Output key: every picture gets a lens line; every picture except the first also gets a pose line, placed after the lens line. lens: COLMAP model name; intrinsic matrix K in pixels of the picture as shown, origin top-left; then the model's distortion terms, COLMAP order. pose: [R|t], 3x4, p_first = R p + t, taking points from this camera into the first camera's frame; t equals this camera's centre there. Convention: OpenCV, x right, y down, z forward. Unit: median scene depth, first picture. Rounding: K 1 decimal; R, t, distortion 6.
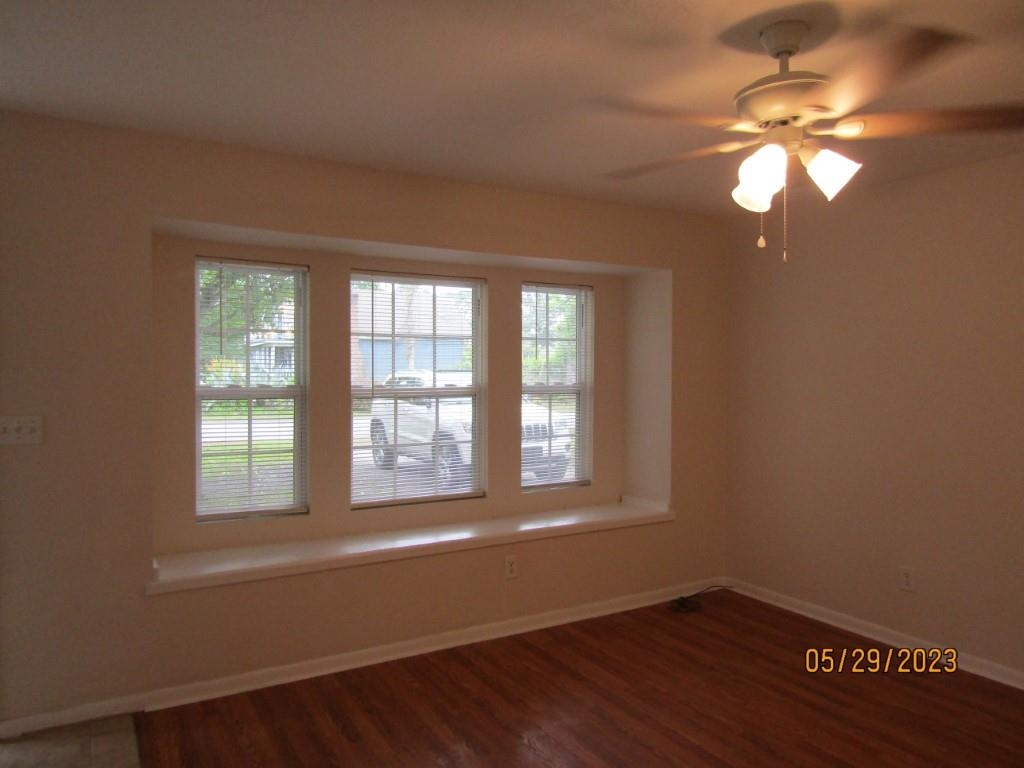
lens RADIAL K [[715.1, 0, 512.0], [0, 715.1, 384.0], [0, 0, 1]] dist [-0.015740, -0.000336]
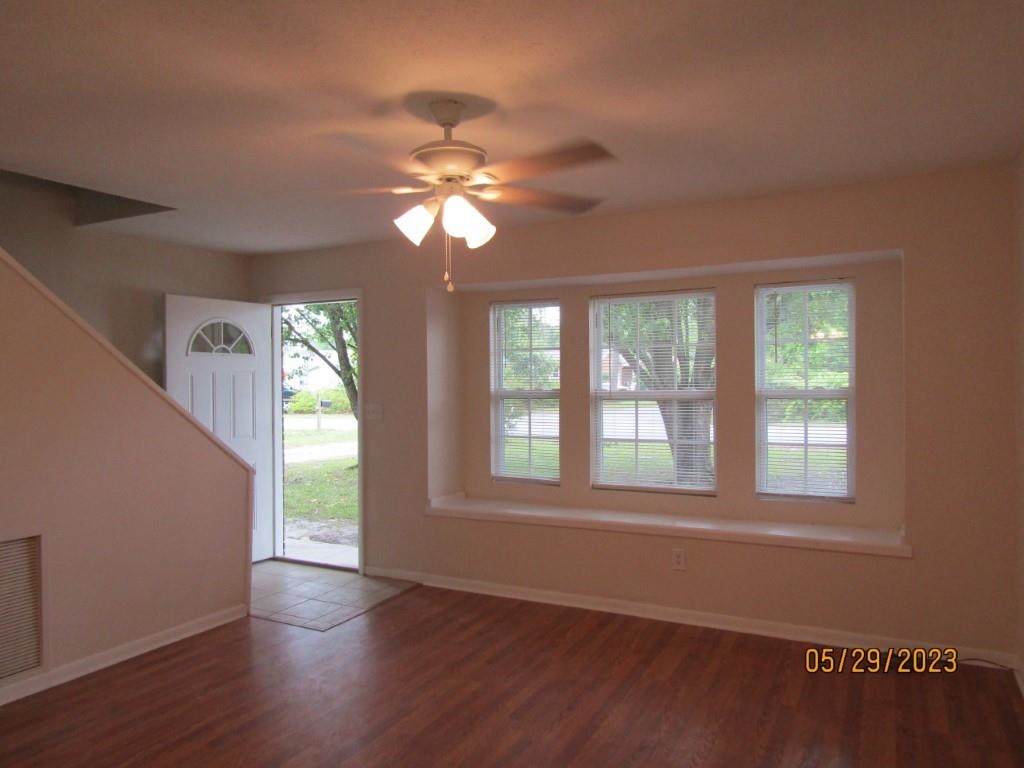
lens RADIAL K [[725.0, 0, 516.4], [0, 725.0, 388.4], [0, 0, 1]] dist [-0.007672, -0.001561]
pose [[0.521225, 0.003351, -0.853413, 0.813974], [0.000312, 0.999991, 0.004118, -0.004737], [0.853419, -0.002413, 0.521220, 0.231932]]
